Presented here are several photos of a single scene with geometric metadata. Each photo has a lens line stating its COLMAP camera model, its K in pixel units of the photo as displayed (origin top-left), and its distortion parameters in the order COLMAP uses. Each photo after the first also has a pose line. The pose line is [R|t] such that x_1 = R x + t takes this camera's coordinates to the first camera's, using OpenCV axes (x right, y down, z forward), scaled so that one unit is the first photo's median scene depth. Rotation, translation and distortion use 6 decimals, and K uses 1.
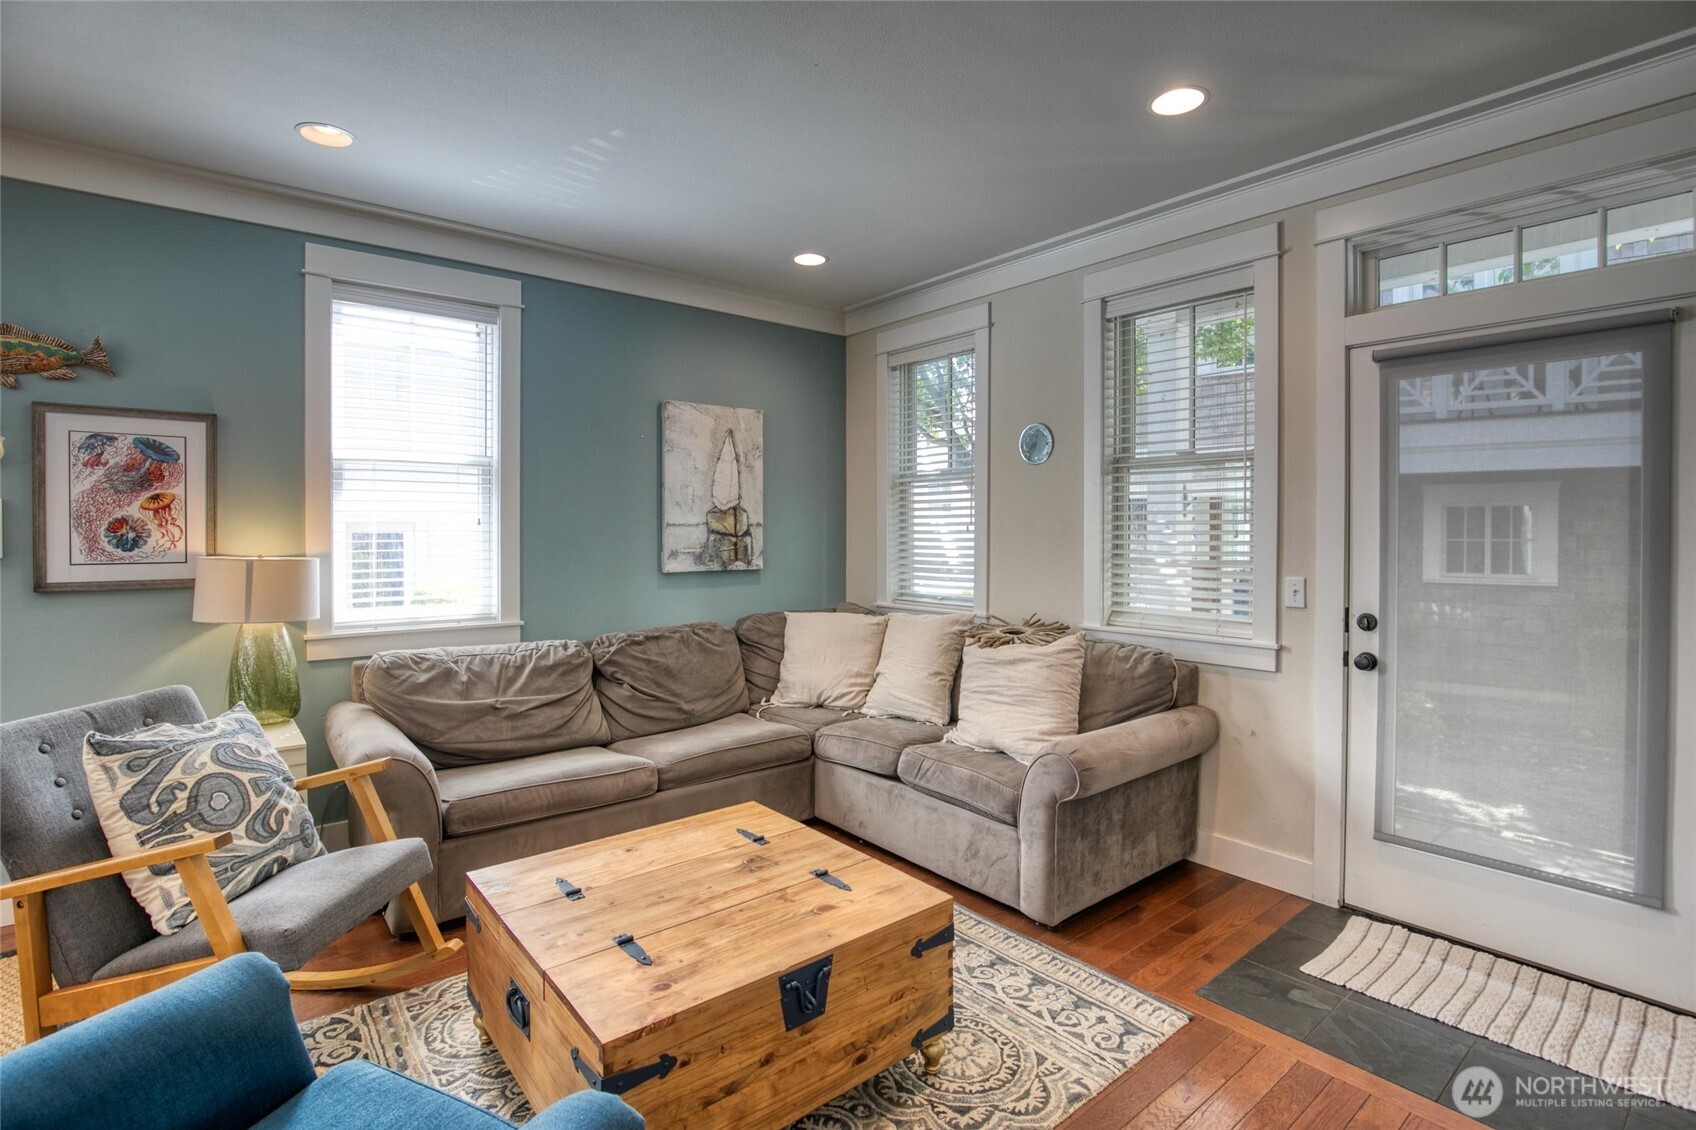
lens RADIAL K [[796.9, 0, 844.8], [0, 796.9, 552.3], [0, 0, 1]] dist [0.000740, -0.000003]
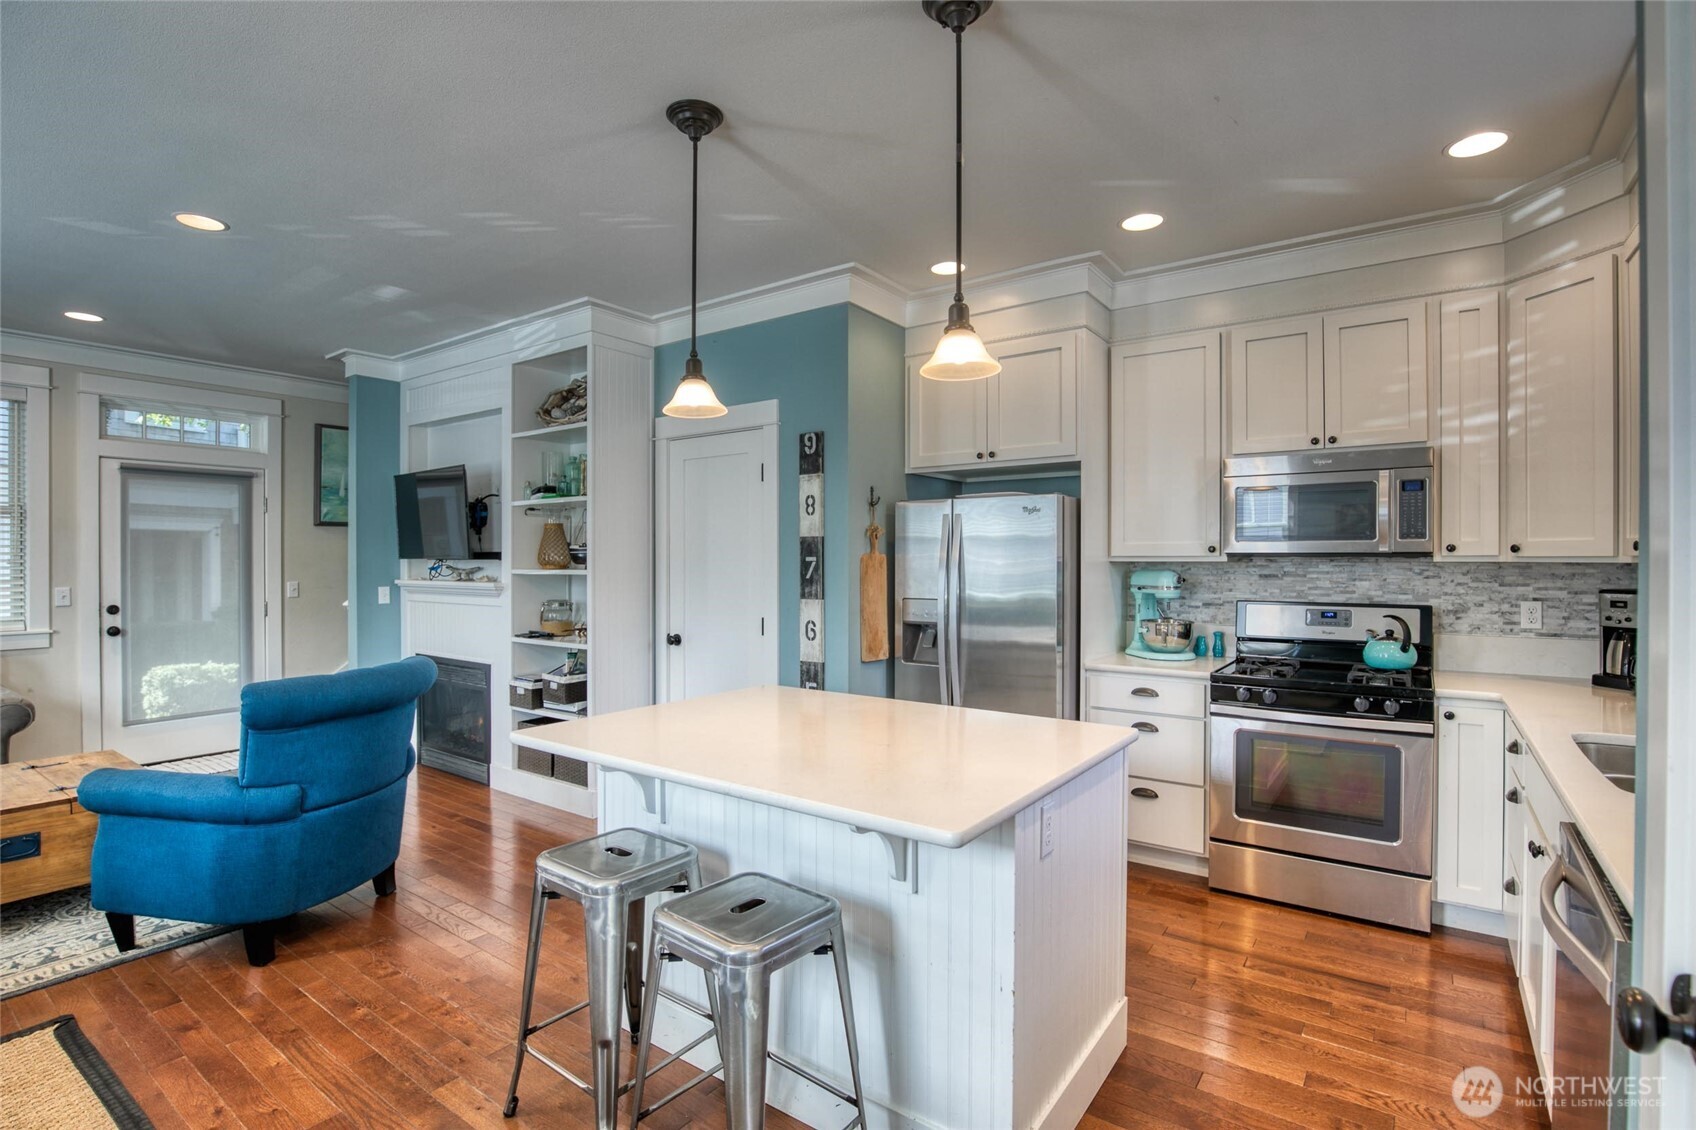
lens RADIAL K [[796.9, 0, 845.3], [0, 796.9, 565.4], [0, 0, 1]] dist [0.000740, -0.000003]
pose [[-0.260204, -0.003736, 0.965547, -1.525211], [0.020518, 0.999745, 0.009397, 0.004150], [-0.965336, 0.022256, -0.260061, -0.139875]]
